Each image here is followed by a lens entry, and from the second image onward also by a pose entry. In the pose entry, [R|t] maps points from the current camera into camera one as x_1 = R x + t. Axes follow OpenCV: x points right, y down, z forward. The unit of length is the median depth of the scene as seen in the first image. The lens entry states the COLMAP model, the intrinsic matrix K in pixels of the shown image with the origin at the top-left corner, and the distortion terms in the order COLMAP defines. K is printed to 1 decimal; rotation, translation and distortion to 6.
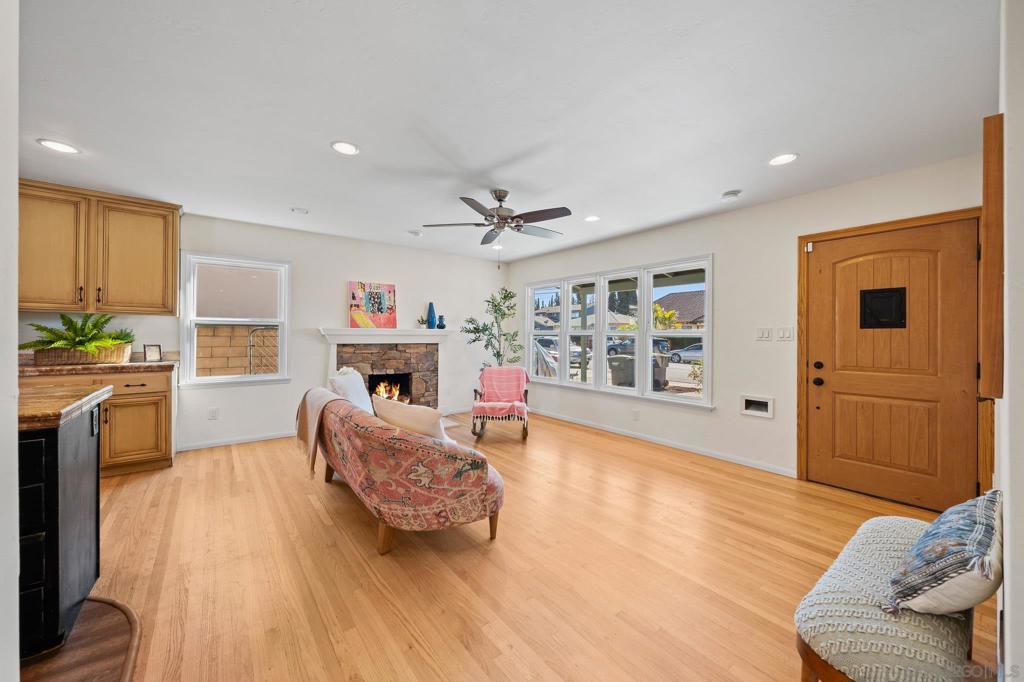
lens RADIAL K [[377.9, 0, 507.4], [0, 377.9, 335.6], [0, 0, 1]] dist [-0.006799, -0.000229]
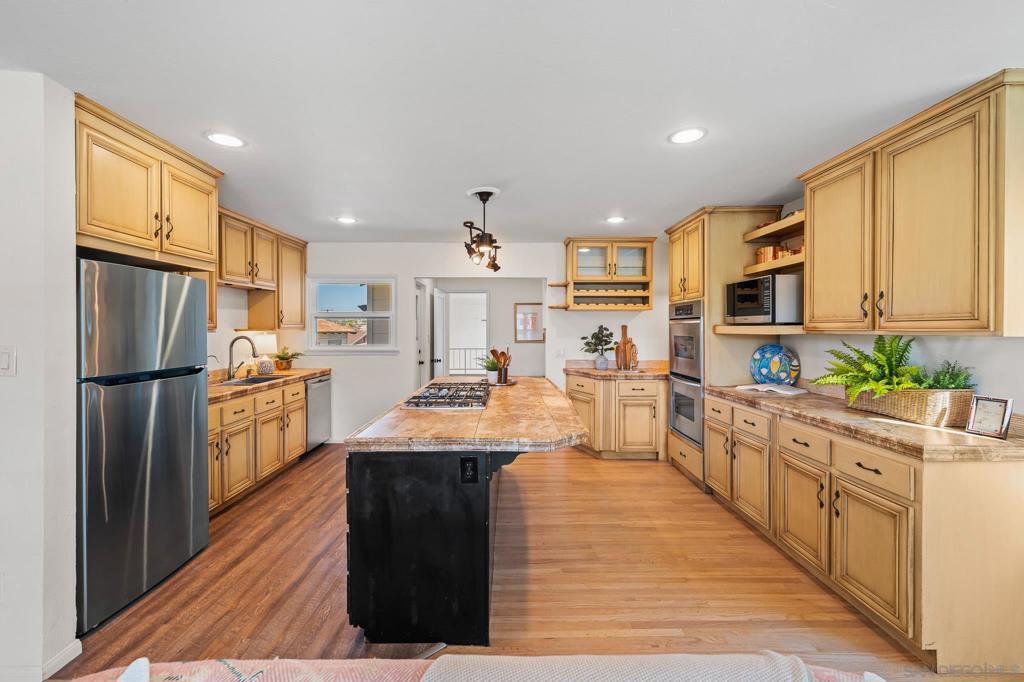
lens RADIAL K [[426.3, 0, 507.3], [0, 426.3, 332.2], [0, 0, 1]] dist [0.002063, -0.000050]
pose [[-0.619949, -0.001727, -0.784640, -0.141566], [-0.002884, 0.999996, 0.000078, -0.049185], [0.784637, 0.002312, -0.619951, 0.762595]]
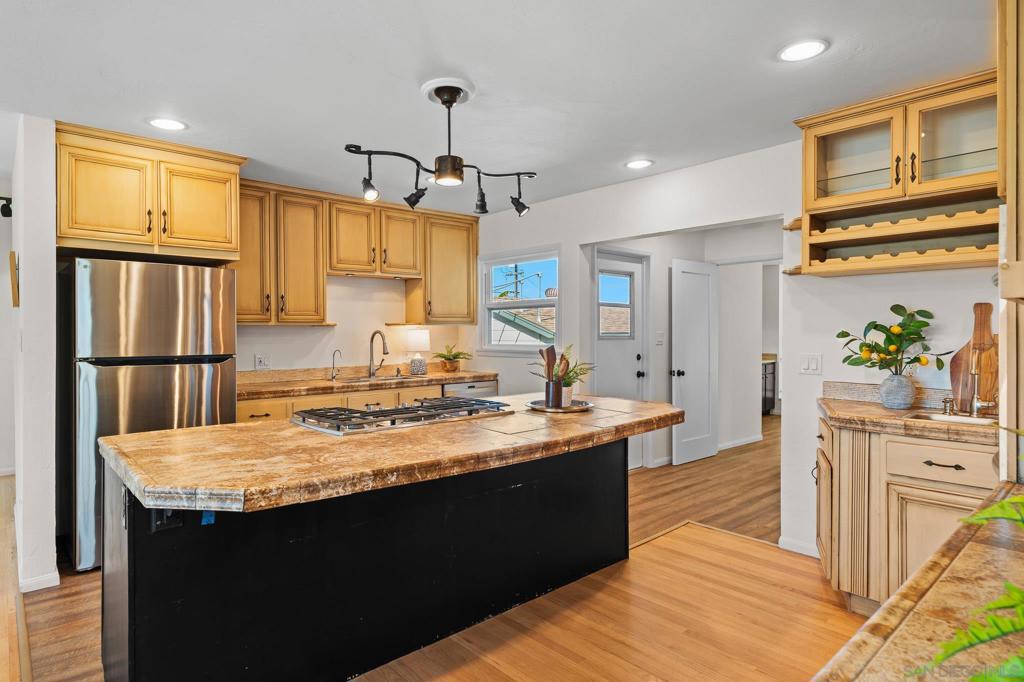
lens RADIAL K [[570.0, 0, 513.1], [0, 570.0, 339.7], [0, 0, 1]] dist [-0.002080, 0.000576]
pose [[-0.998172, -0.004845, -0.060246, -0.749942], [-0.005345, 0.999953, 0.008133, -0.030315], [0.060204, 0.008440, -0.998150, 0.887093]]
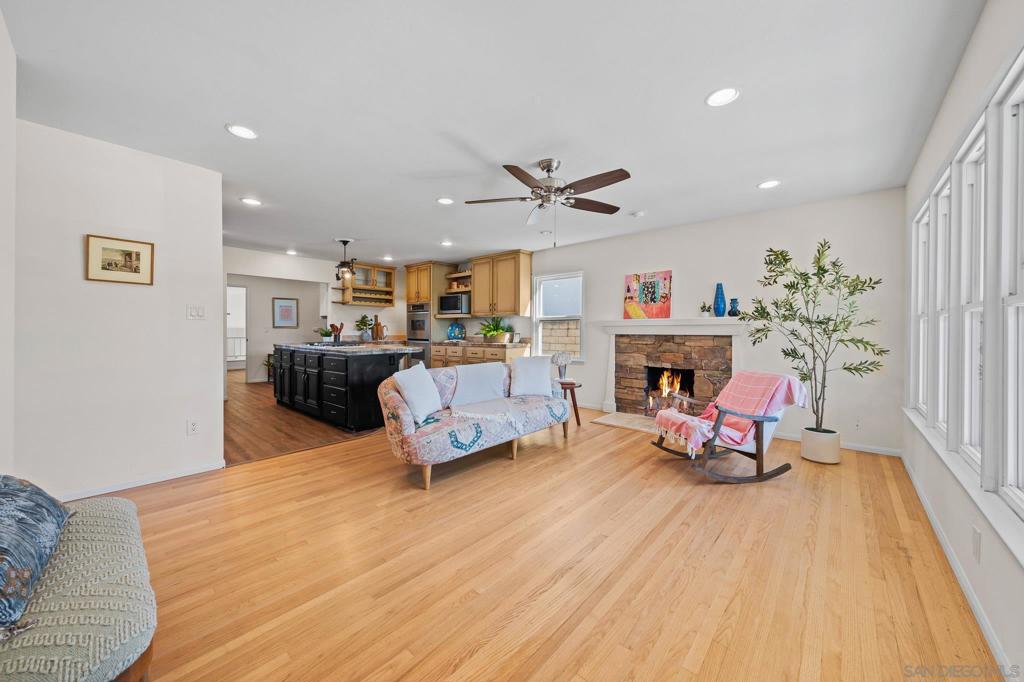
lens RADIAL K [[377.9, 0, 512.2], [0, 377.9, 332.3], [0, 0, 1]] dist [-0.006799, -0.000229]
pose [[0.180662, -0.002336, -0.983543, 0.670734], [0.000999, 0.999997, -0.002191, 0.021297], [0.983545, -0.000587, 0.180664, 0.589237]]
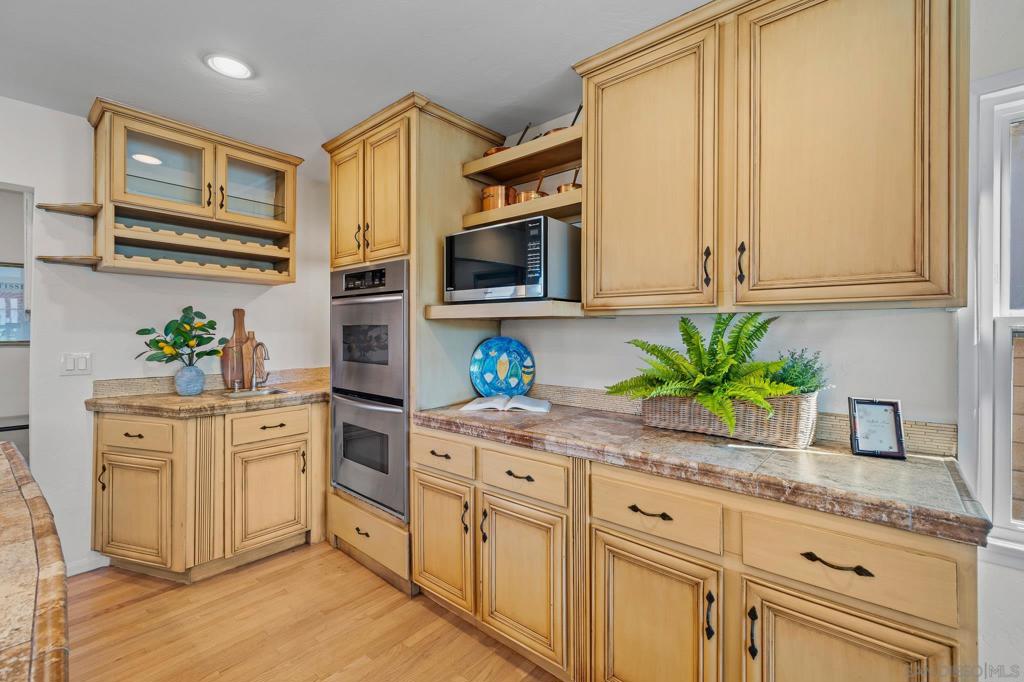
lens RADIAL K [[438.8, 0, 503.1], [0, 438.8, 331.5], [0, 0, 1]] dist [0.000162, 0.000167]
pose [[0.182721, -0.006422, -0.983144, -0.560727], [0.000740, 0.999979, -0.006394, -0.029236], [0.983165, 0.000441, 0.182722, 0.547180]]
